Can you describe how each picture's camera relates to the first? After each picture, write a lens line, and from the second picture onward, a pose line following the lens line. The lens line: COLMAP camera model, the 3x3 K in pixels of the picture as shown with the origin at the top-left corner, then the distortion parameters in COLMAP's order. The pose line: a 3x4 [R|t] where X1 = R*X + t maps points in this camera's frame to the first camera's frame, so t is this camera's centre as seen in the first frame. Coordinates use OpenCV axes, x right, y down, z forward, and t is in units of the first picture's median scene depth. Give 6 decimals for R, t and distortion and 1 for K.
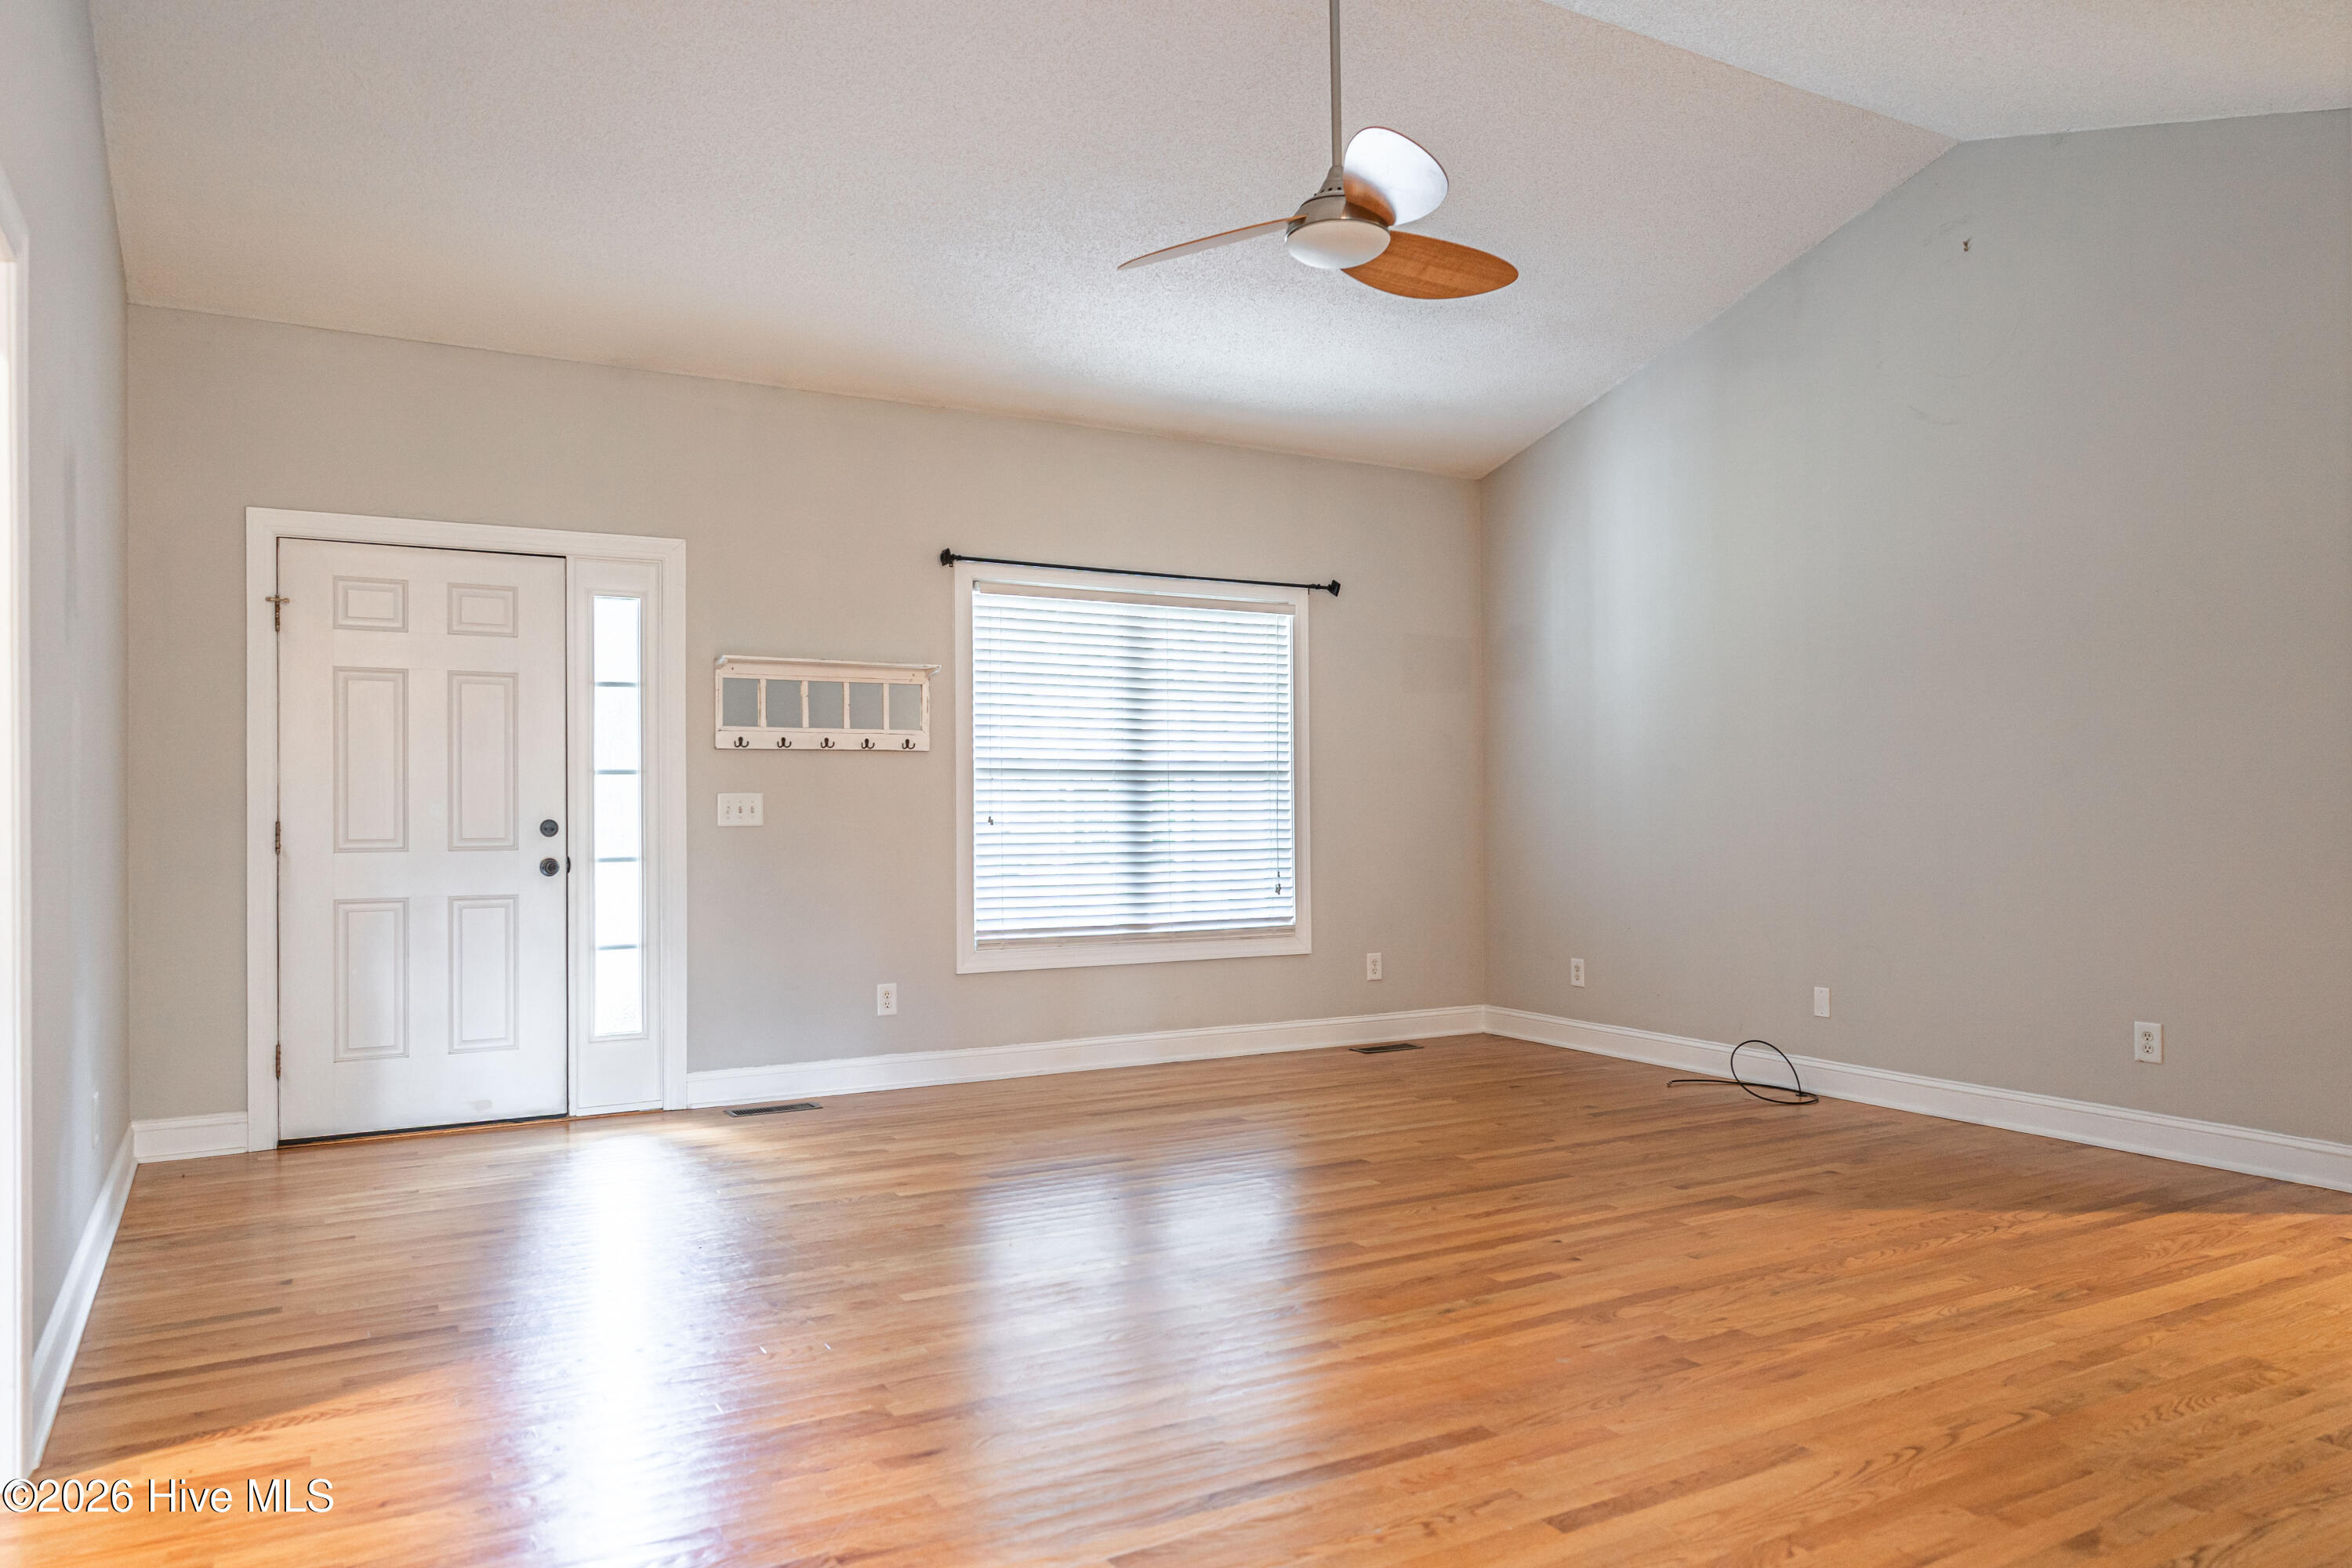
lens RADIAL K [[1580.4, 0, 1164.6], [0, 1580.4, 778.1], [0, 0, 1]] dist [-0.001780, 0.005195]
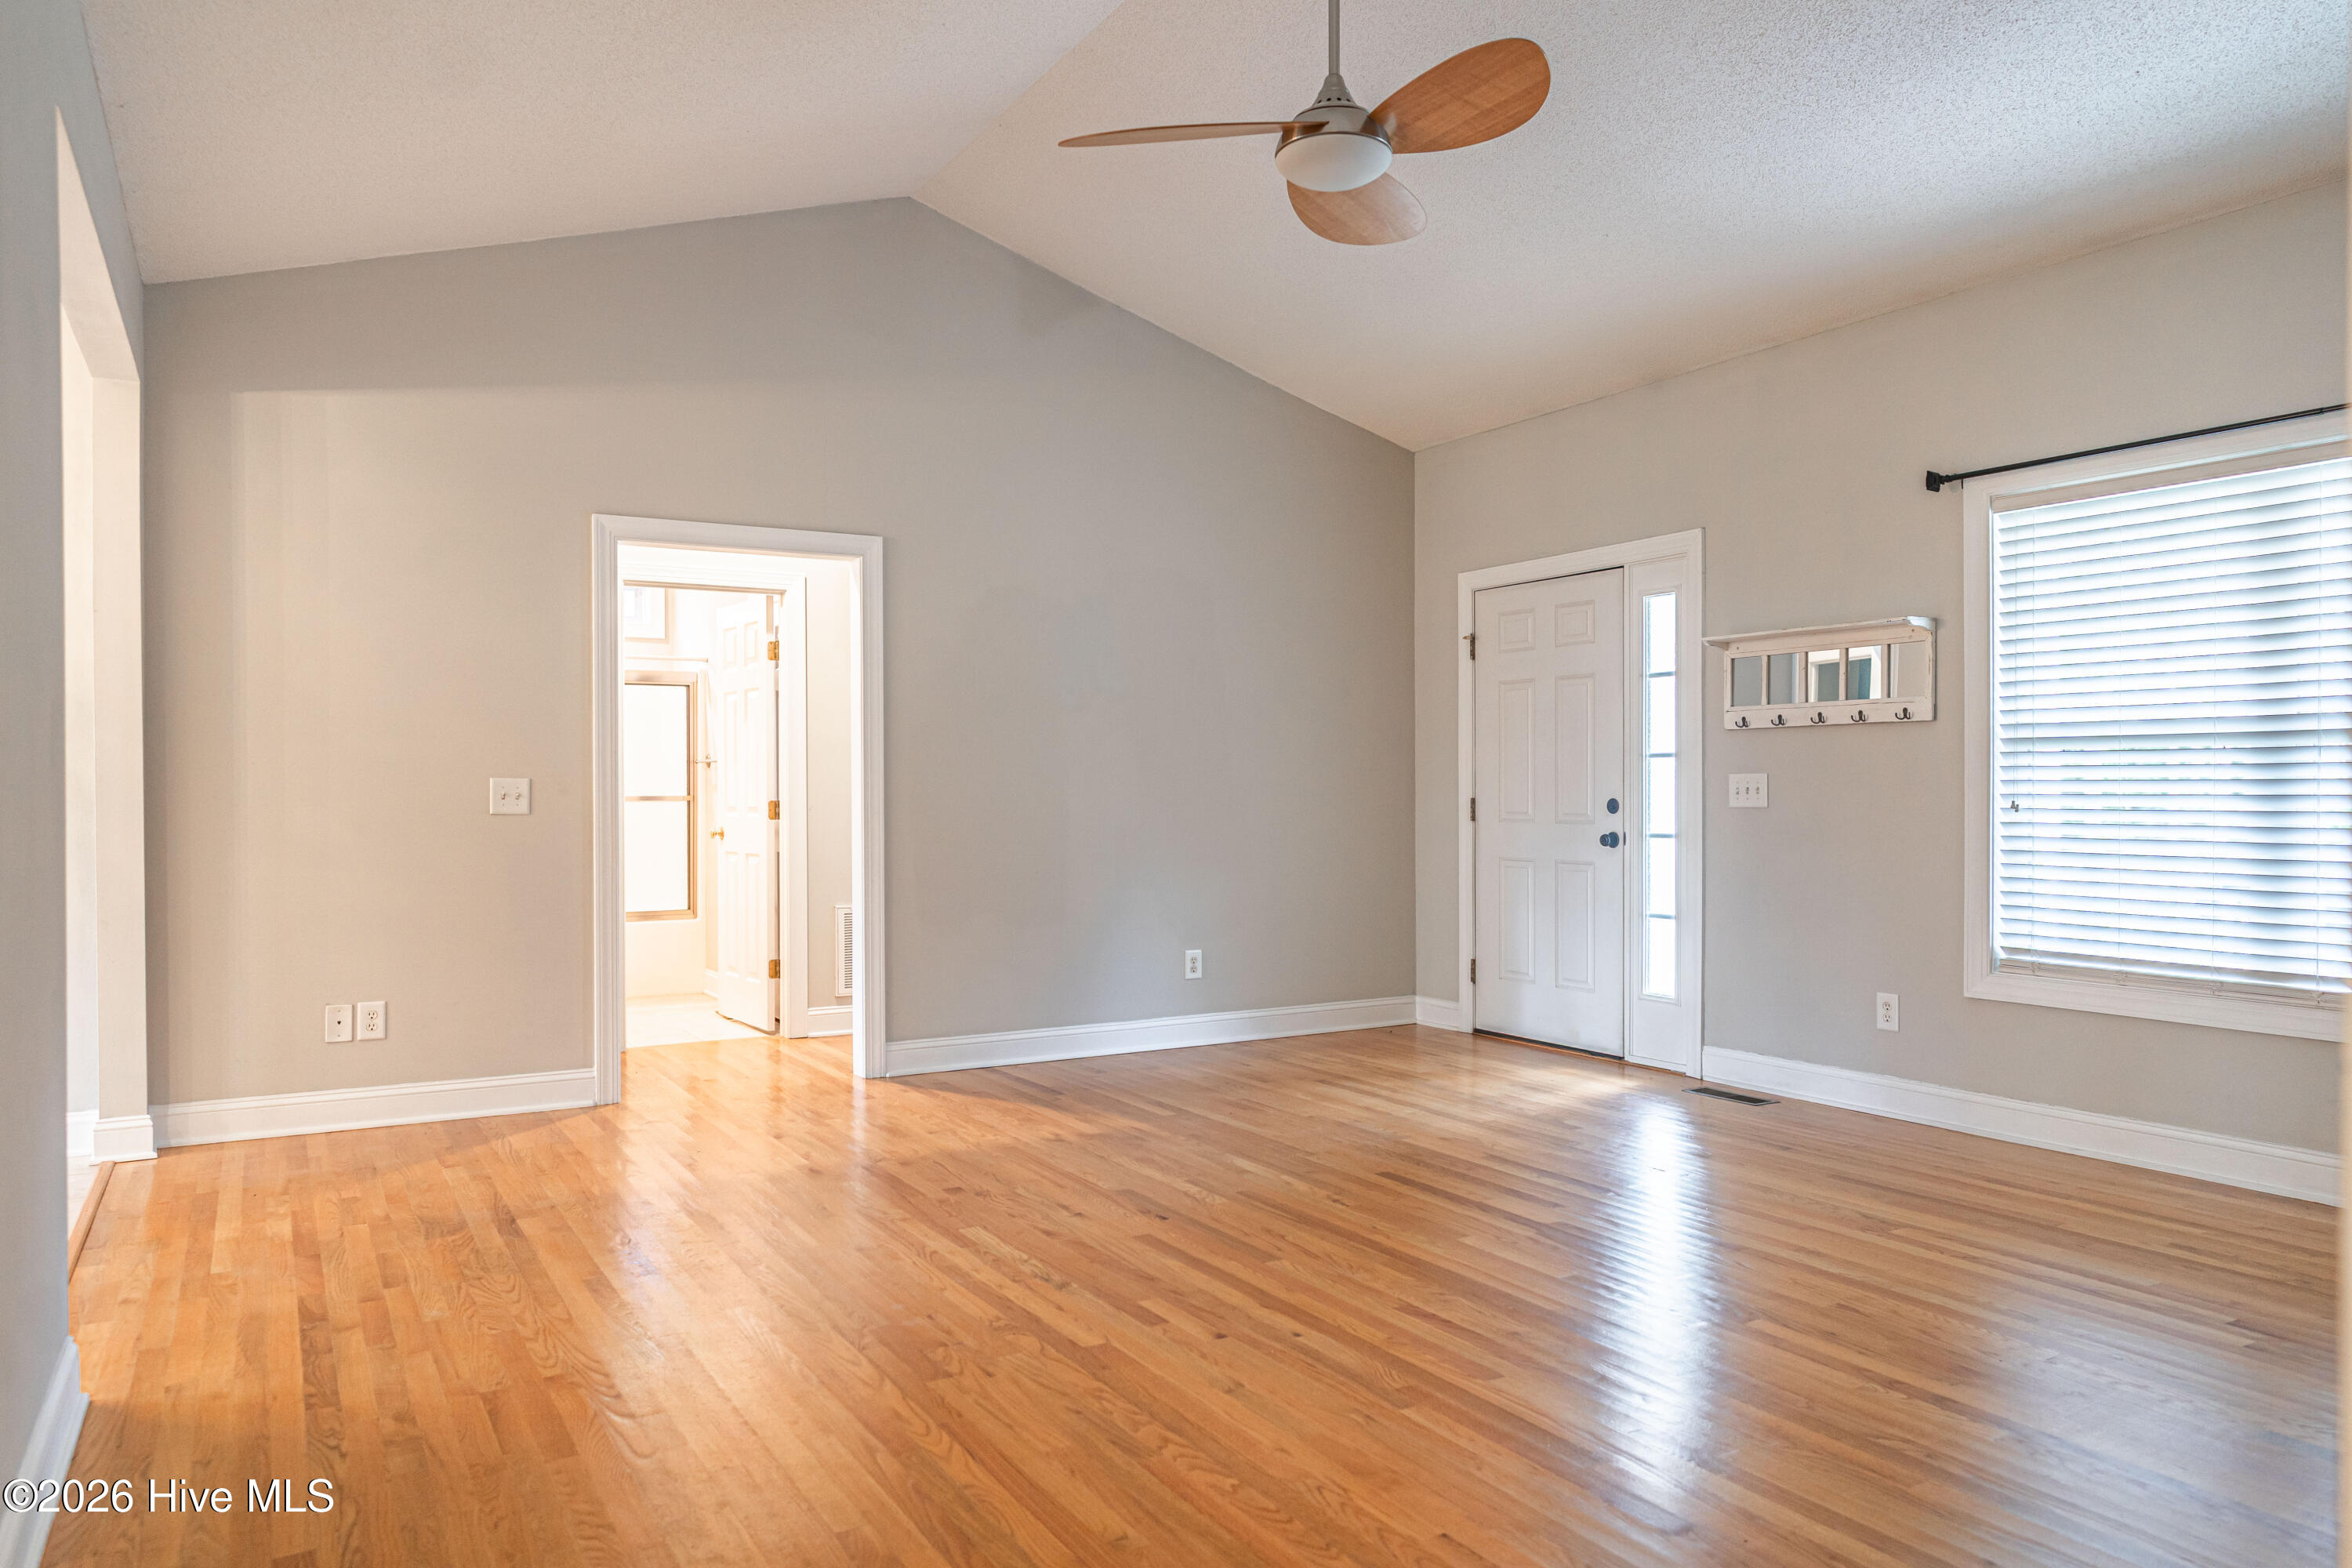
lens RADIAL K [[1581.8, 0, 1176.0], [0, 1581.8, 784.0], [0, 0, 1]] dist [-0.002846, 0.001352]
pose [[0.004233, 0.000504, -0.999991, 0.738073], [0.019362, 0.999812, 0.000586, 0.008719], [0.999804, -0.019365, 0.004222, 0.661480]]
